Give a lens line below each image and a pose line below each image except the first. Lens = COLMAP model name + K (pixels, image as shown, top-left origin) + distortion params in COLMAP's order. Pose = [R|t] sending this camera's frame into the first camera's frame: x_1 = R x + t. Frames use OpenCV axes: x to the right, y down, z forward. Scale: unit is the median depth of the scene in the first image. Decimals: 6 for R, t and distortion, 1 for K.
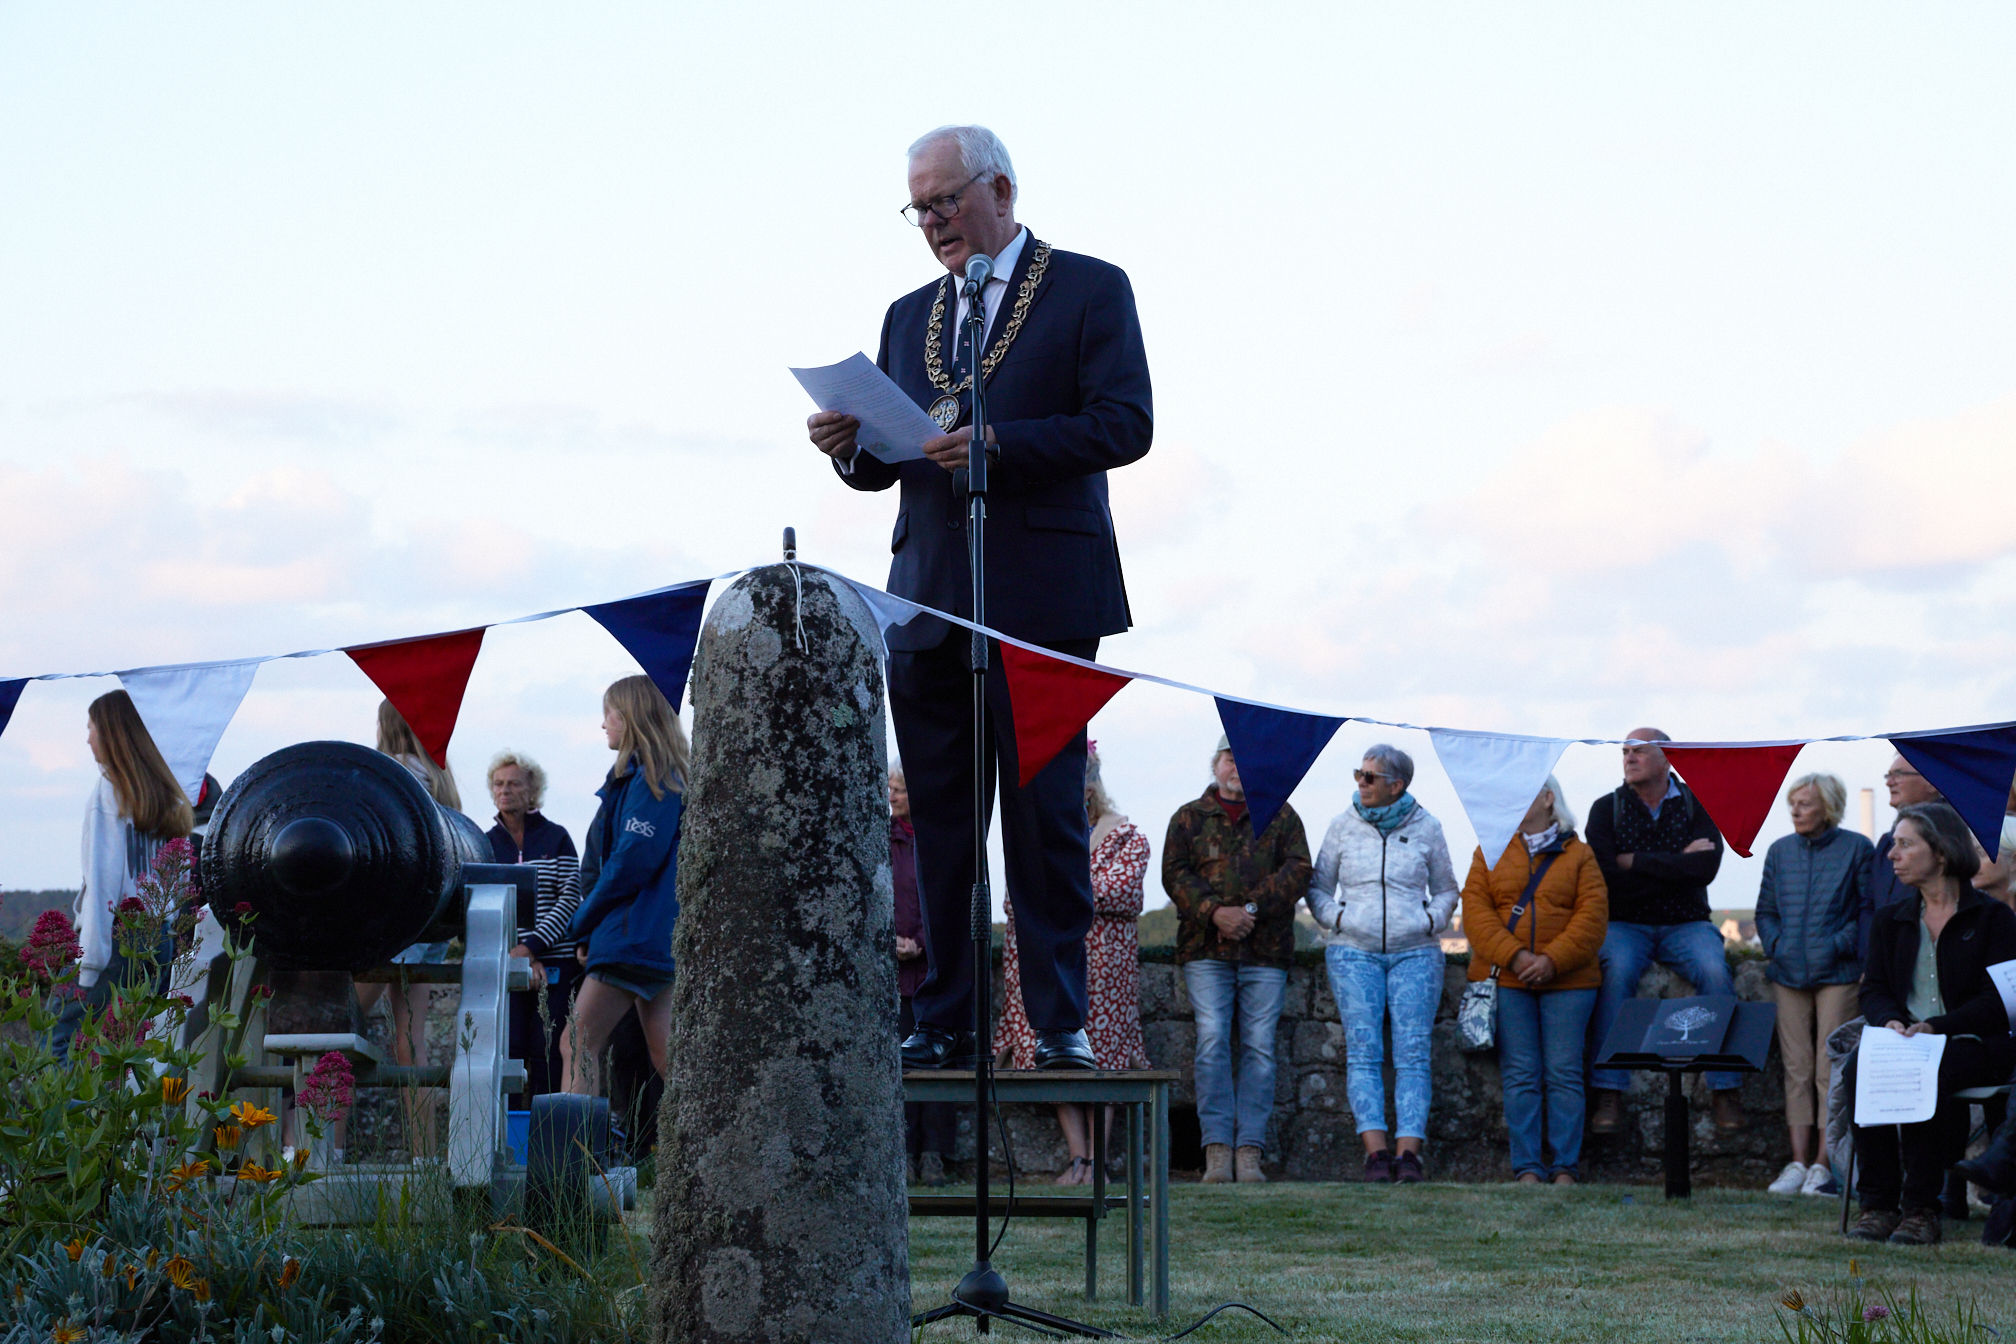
lens RADIAL K [[4020.3, 0, 1008.0], [0, 4020.3, 672.0], [0, 0, 1]] dist [0.197777, 0.271317]
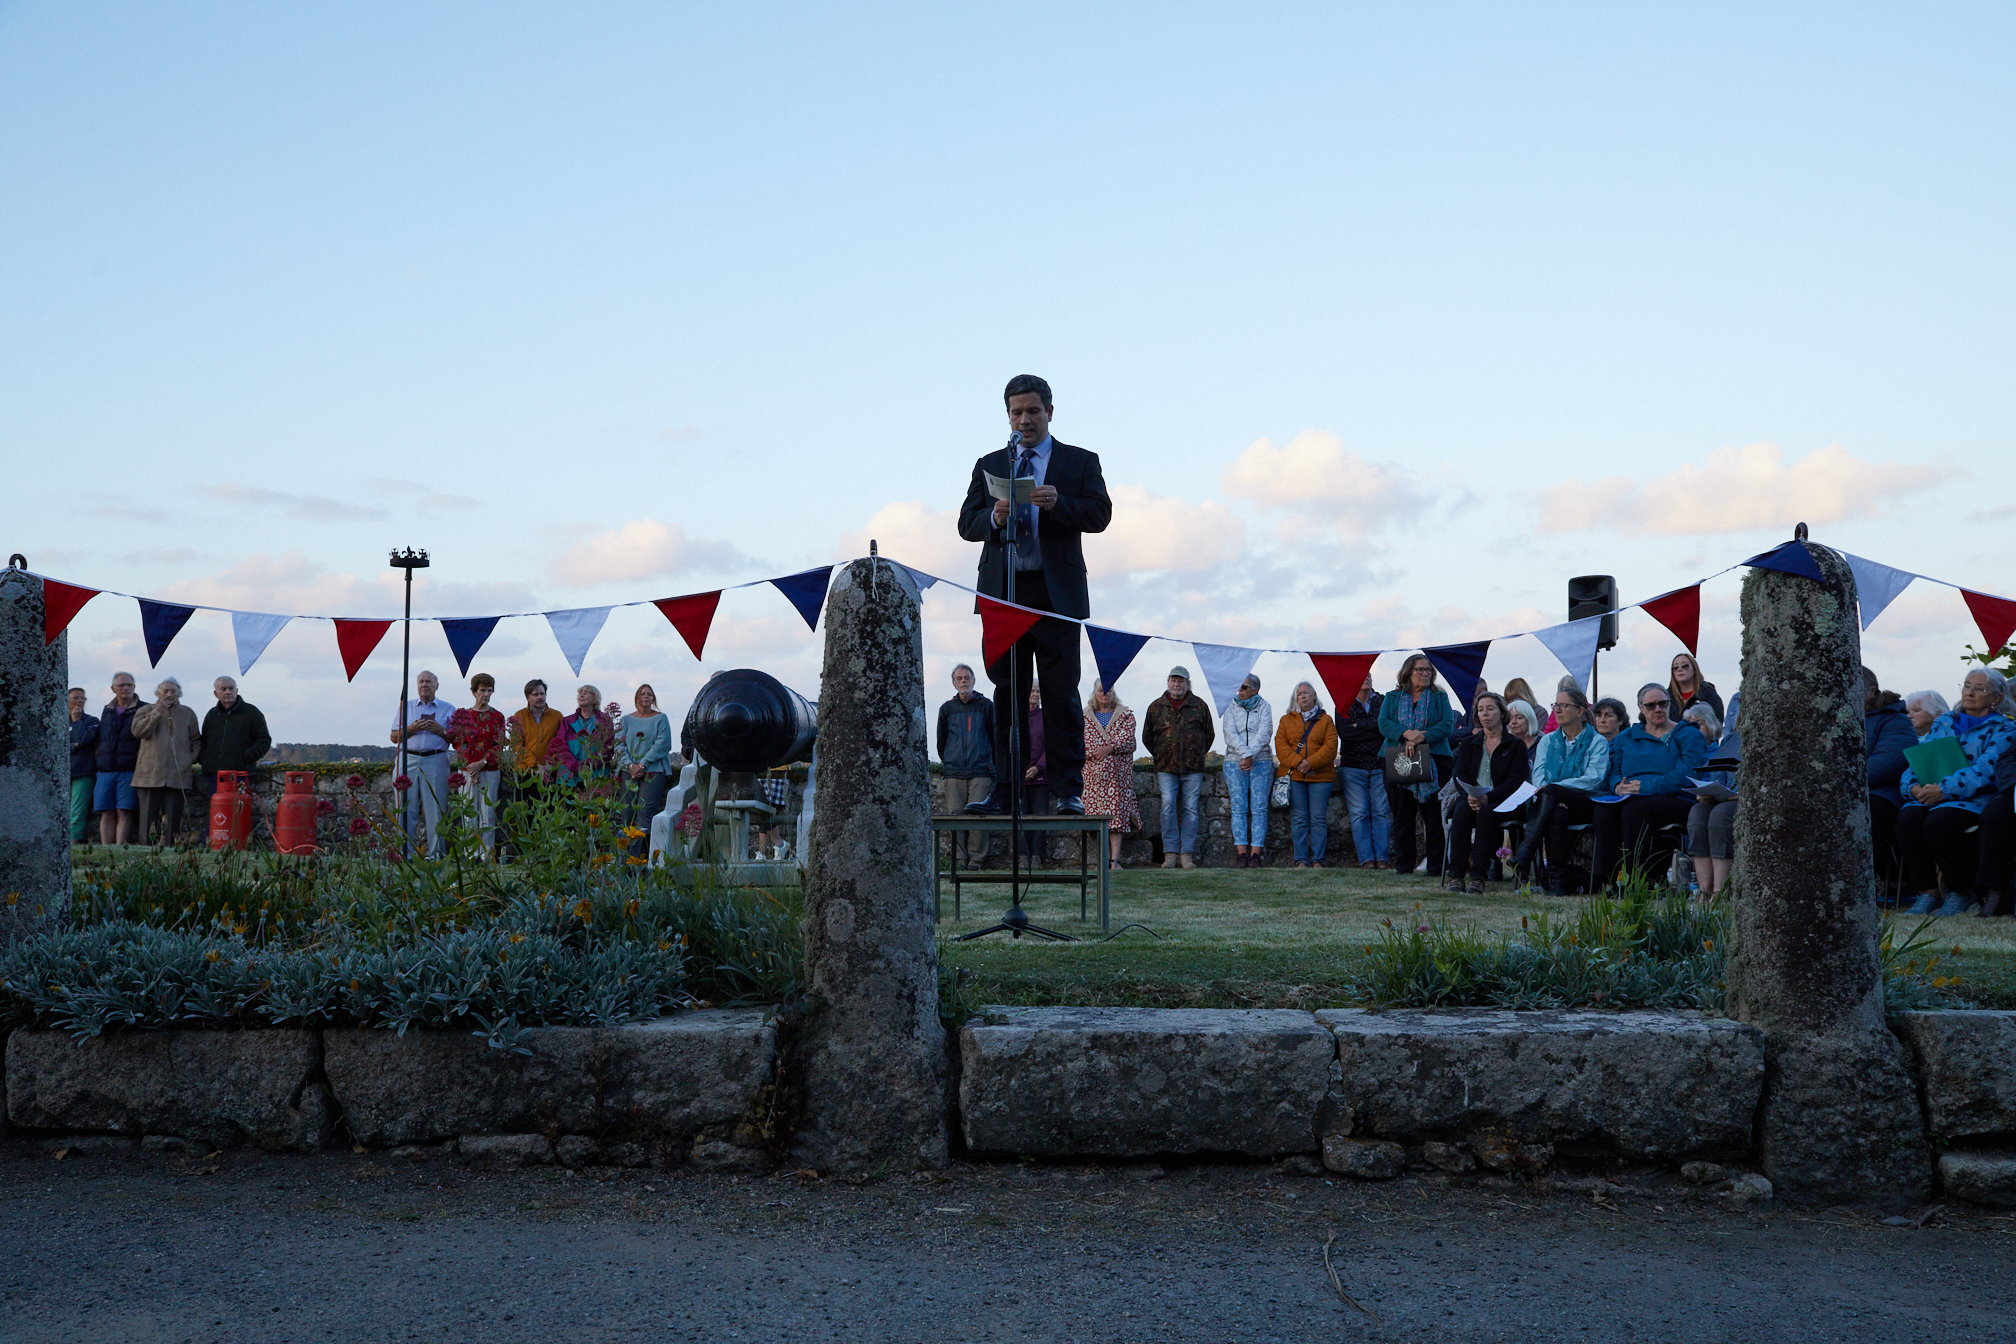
lens RADIAL K [[1705.8, 0, 1008.0], [0, 1705.8, 672.0], [0, 0, 1]] dist [-0.000538, -0.000596]
pose [[0.998039, -0.007846, -0.062104, 0.065542], [0.008534, 0.999905, 0.010828, 0.021674], [0.062013, -0.011337, 0.998011, 0.162577]]
